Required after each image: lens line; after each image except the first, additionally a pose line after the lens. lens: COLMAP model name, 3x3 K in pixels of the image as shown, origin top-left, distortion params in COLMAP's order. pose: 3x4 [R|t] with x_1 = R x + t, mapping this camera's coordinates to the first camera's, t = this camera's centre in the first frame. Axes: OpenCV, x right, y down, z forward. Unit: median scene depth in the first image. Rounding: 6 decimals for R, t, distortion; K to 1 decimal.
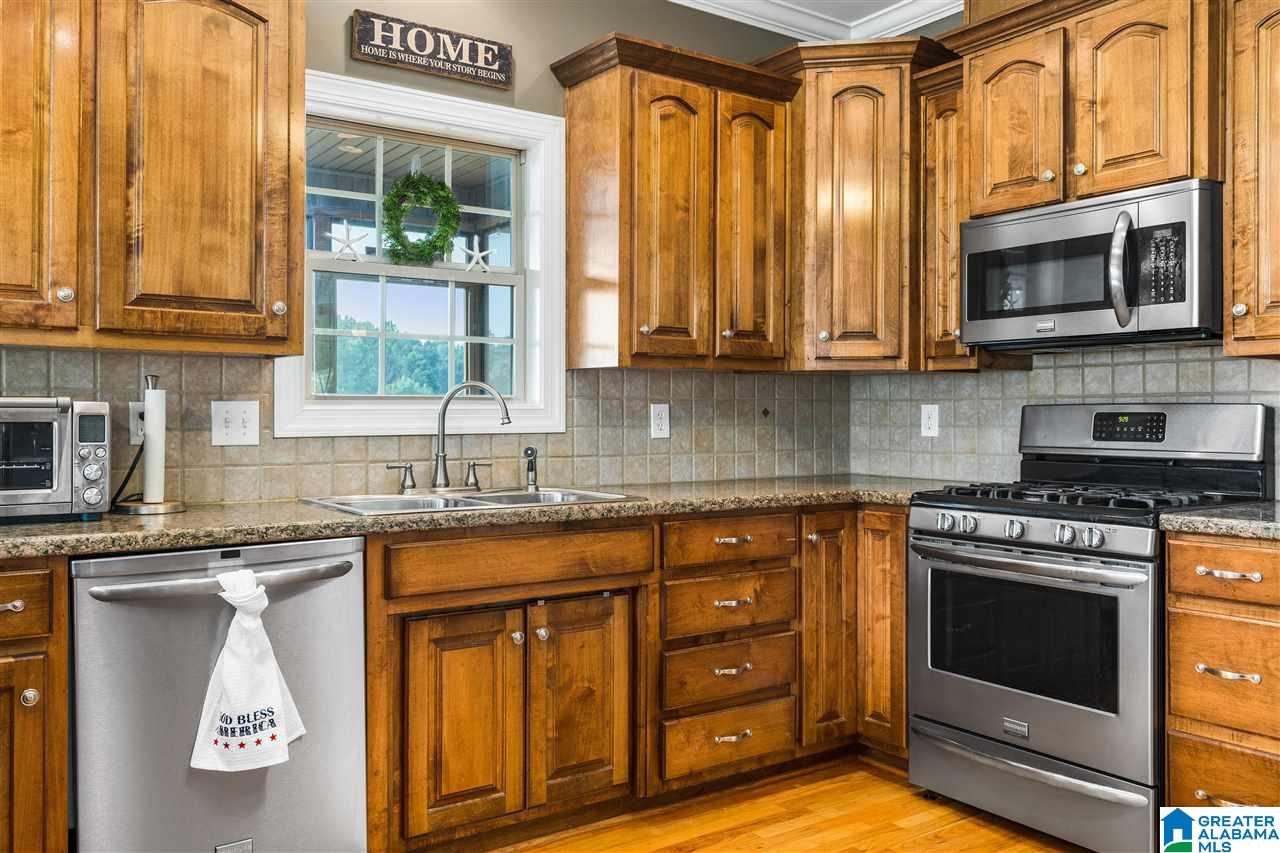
lens RADIAL K [[1017.0, 0, 633.9], [0, 1017.0, 415.5], [0, 0, 1]] dist [0.008368, -0.006861]
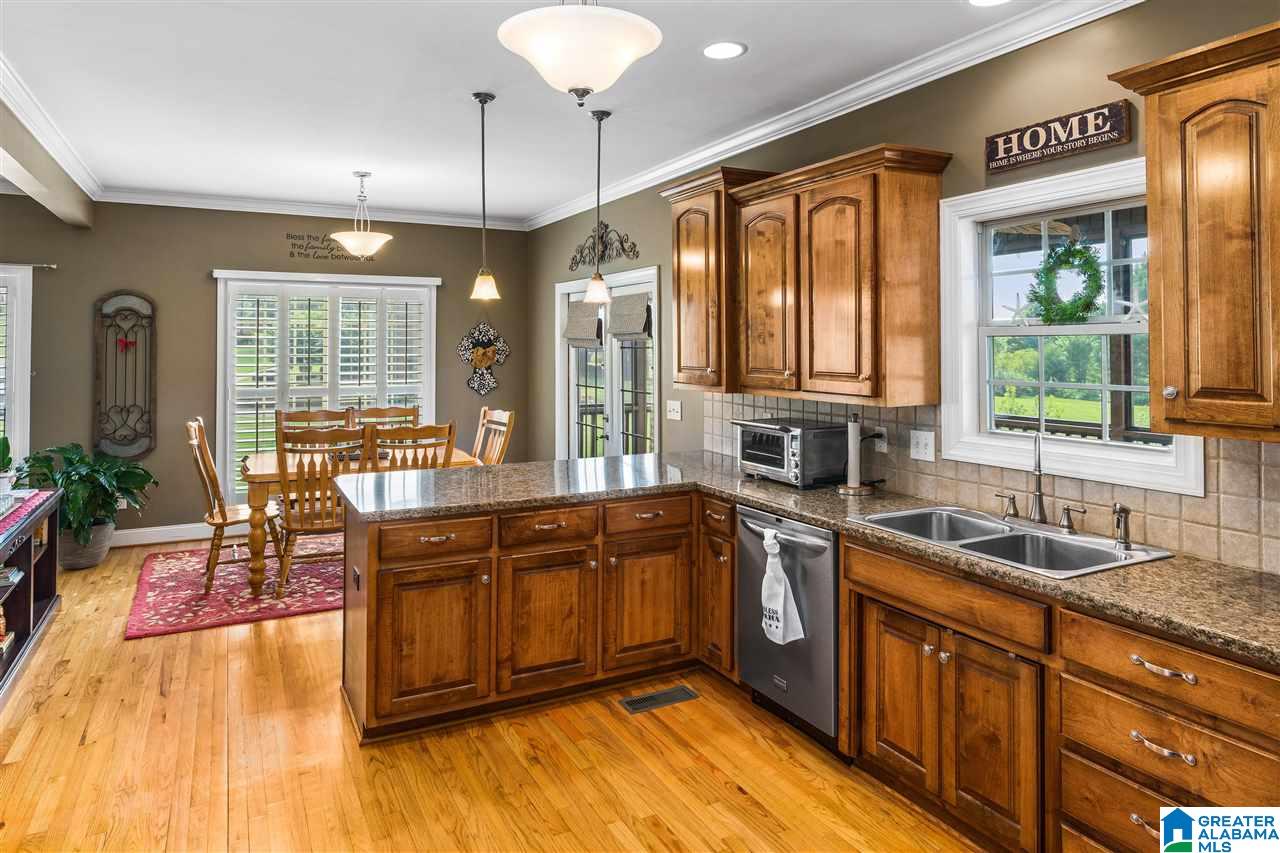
lens RADIAL K [[773.3, 0, 621.8], [0, 773.3, 337.8], [0, 0, 1]] dist [-0.017515, 0.011843]
pose [[-0.136446, -0.014123, -0.990547, 0.745104], [-0.001647, 0.999900, -0.014029, -0.125345], [0.990646, -0.000283, -0.136456, 0.657400]]
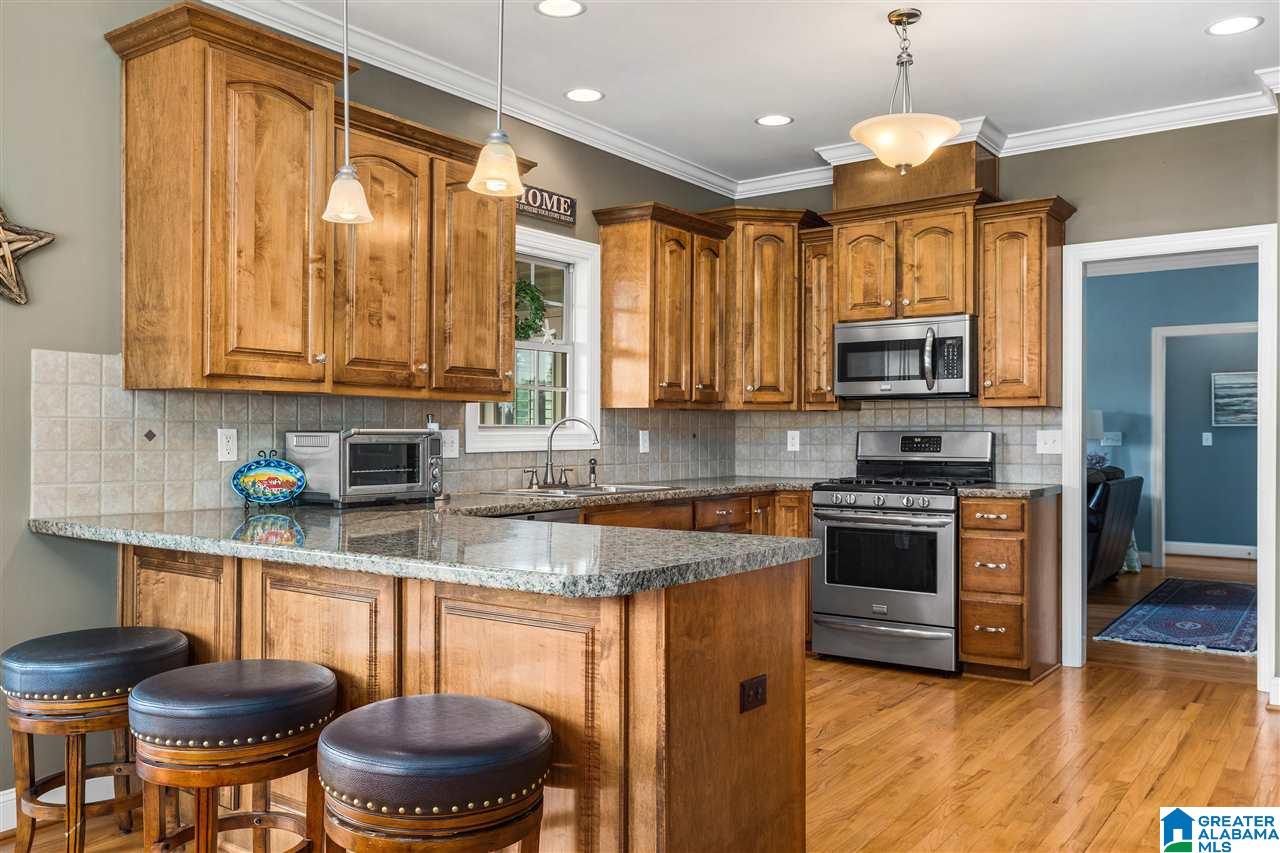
lens RADIAL K [[1013.1, 0, 638.6], [0, 1013.1, 444.2], [0, 0, 1]] dist [-0.006767, -0.000481]
pose [[0.944611, -0.003981, 0.328169, -0.576097], [0.001071, 0.999958, 0.009049, -0.005209], [-0.328192, -0.008197, 0.944576, -0.522676]]
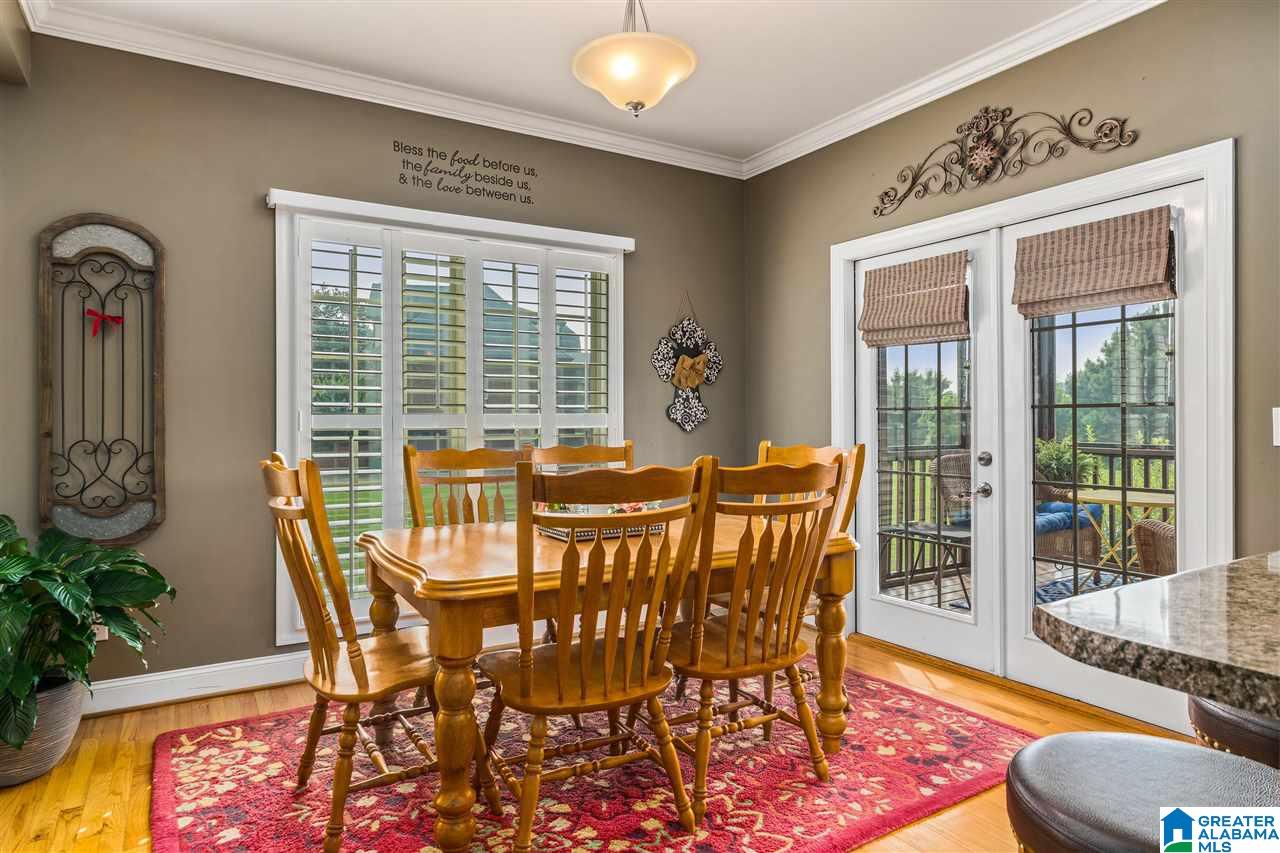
lens RADIAL K [[746.8, 0, 629.1], [0, 746.8, 424.5], [0, 0, 1]] dist [-0.005651, 0.003431]
pose [[-0.072400, 0.001360, -0.997375, -0.091815], [0.003022, 0.999995, 0.001144, 0.000802], [0.997371, -0.002931, -0.072404, -0.095867]]
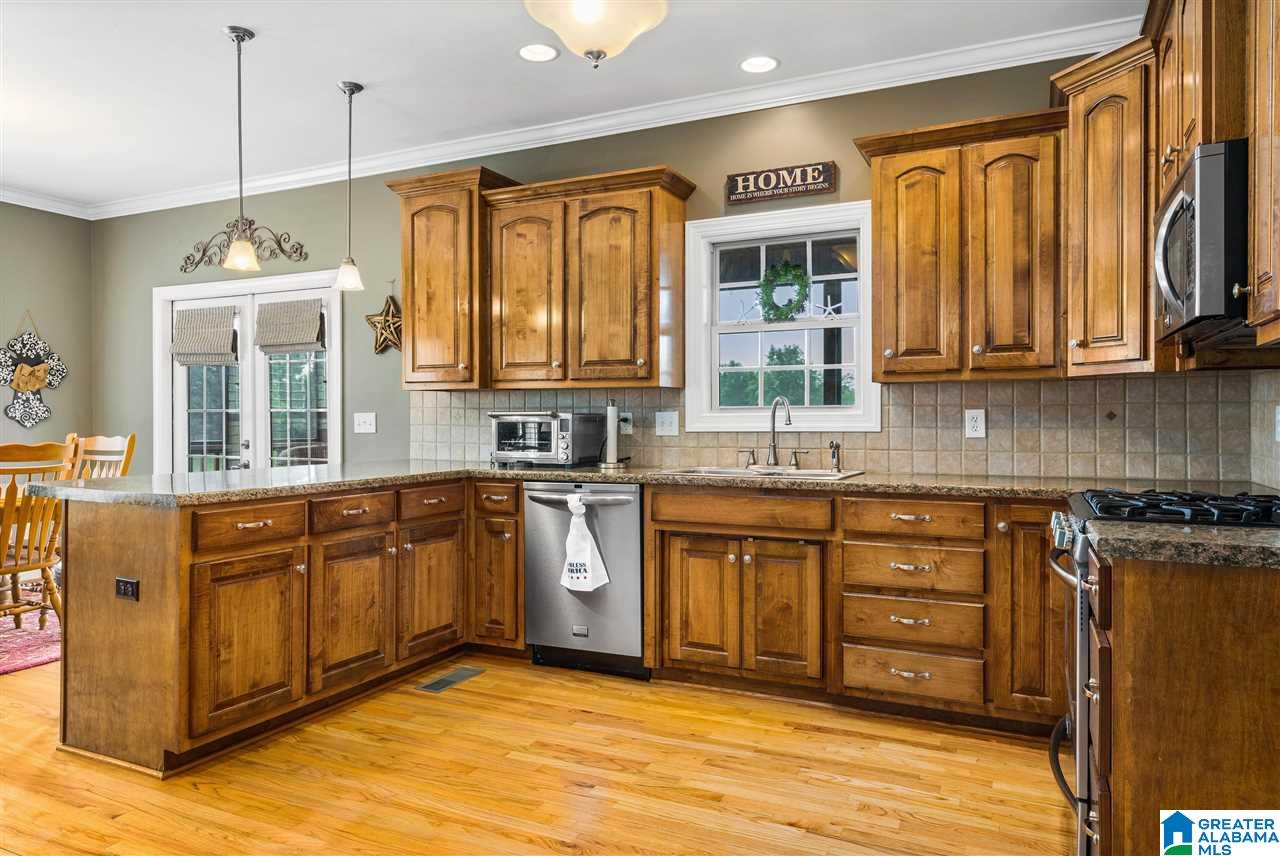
lens RADIAL K [[829.1, 0, 632.2], [0, 829.1, 423.5], [0, 0, 1]] dist [-0.004144, 0.007924]
pose [[0.487171, 0.000770, -0.873306, 0.815432], [0.000087, 1.000000, 0.000930, 0.005185], [0.873306, -0.000529, 0.487171, 0.199325]]
